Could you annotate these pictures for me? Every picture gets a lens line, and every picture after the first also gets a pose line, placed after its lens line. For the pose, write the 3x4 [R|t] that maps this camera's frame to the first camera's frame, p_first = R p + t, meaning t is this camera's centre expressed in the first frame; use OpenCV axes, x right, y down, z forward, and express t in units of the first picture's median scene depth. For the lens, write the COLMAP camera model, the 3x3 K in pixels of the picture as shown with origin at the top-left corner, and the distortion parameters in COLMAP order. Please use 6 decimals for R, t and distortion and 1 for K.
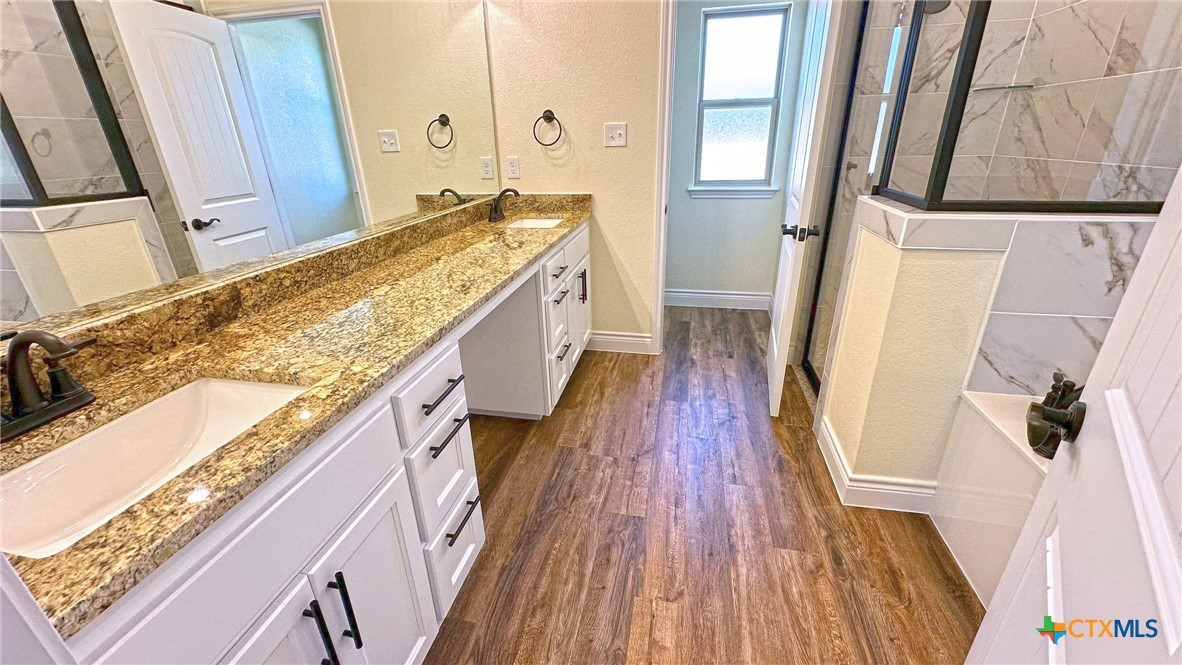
lens RADIAL K [[469.9, 0, 589.9], [0, 469.9, 327.0], [0, 0, 1]] dist [-0.001437, 0.000145]
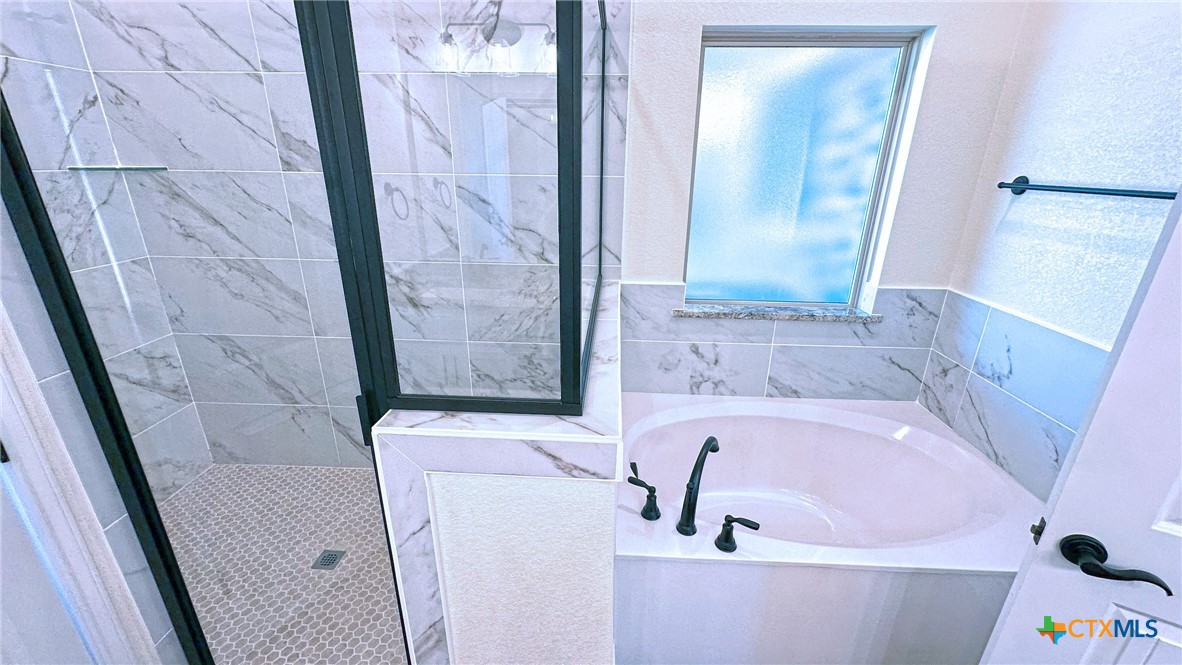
lens RADIAL K [[469.9, 0, 592.0], [0, 469.9, 330.8], [0, 0, 1]] dist [-0.001437, 0.000145]
pose [[-0.160540, -0.313044, 0.936072, 0.072851], [0.364102, 0.862706, 0.350954, -0.390910], [-0.917419, 0.397167, -0.024519, 0.636992]]
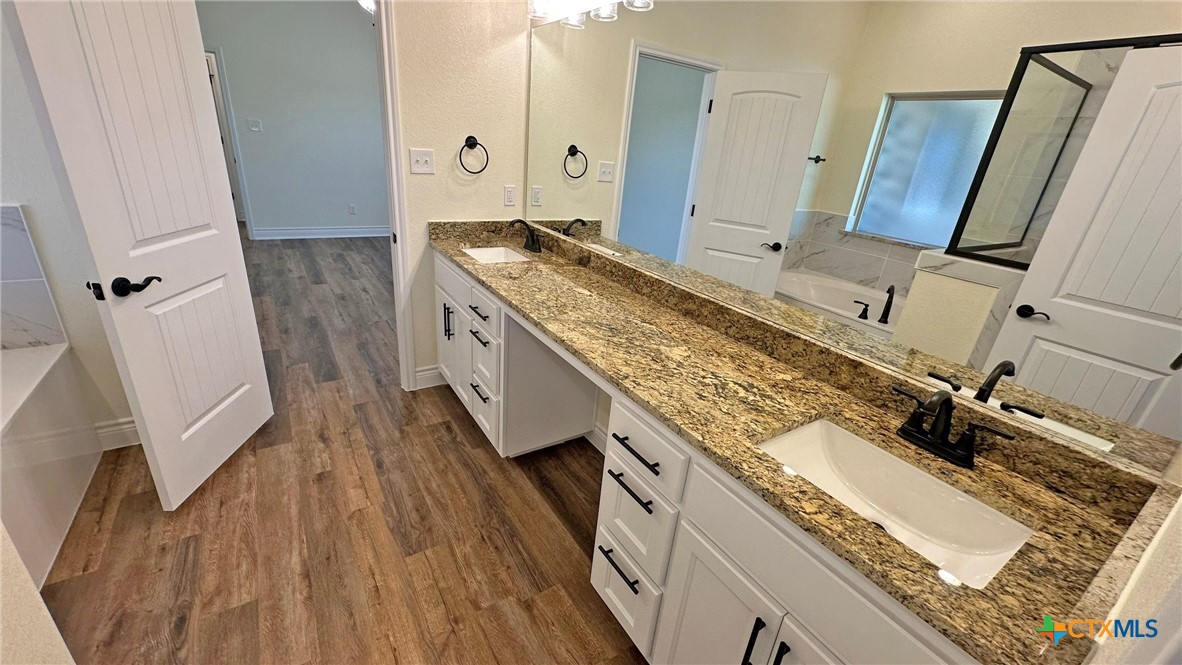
lens RADIAL K [[469.9, 0, 589.8], [0, 469.9, 333.0], [0, 0, 1]] dist [-0.001437, 0.000145]
pose [[-0.707634, 0.228713, -0.668539, 0.309816], [-0.331812, 0.727781, 0.600196, -0.521652], [0.623823, 0.646549, -0.439113, 1.078012]]
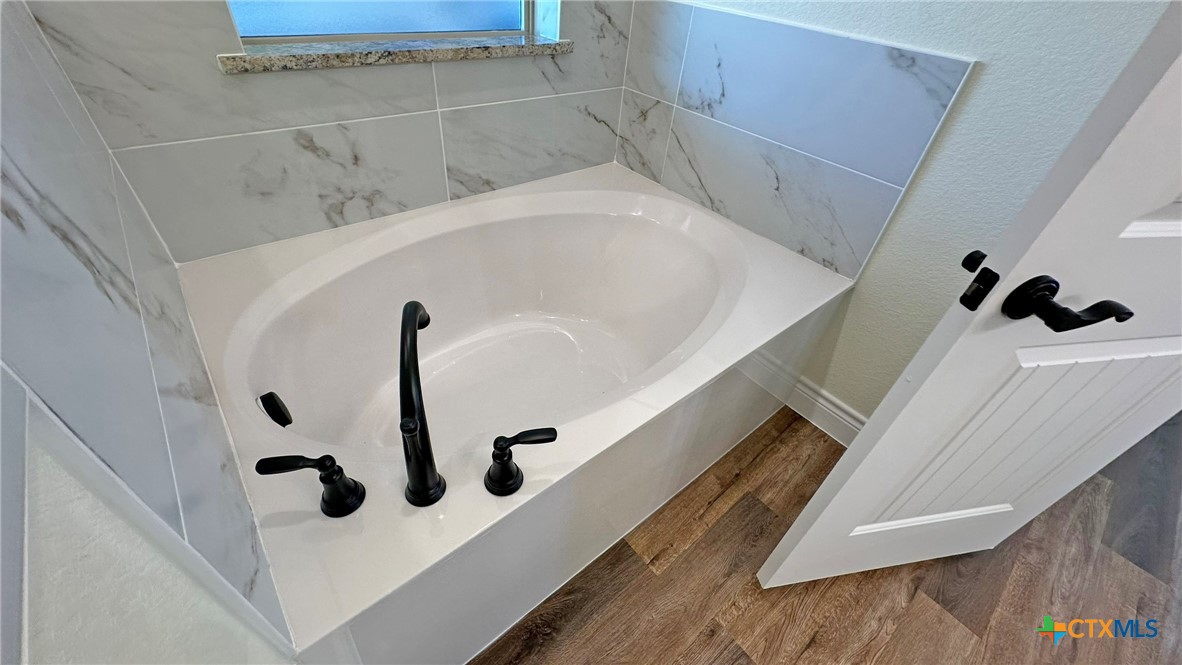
lens RADIAL K [[469.9, 0, 590.9], [0, 469.9, 331.3], [0, 0, 1]] dist [-0.001437, 0.000145]
pose [[-0.786000, -0.432782, 0.441479, 0.387920], [0.168505, 0.537096, 0.826519, -0.192657], [-0.594819, 0.724035, -0.349231, 0.574698]]
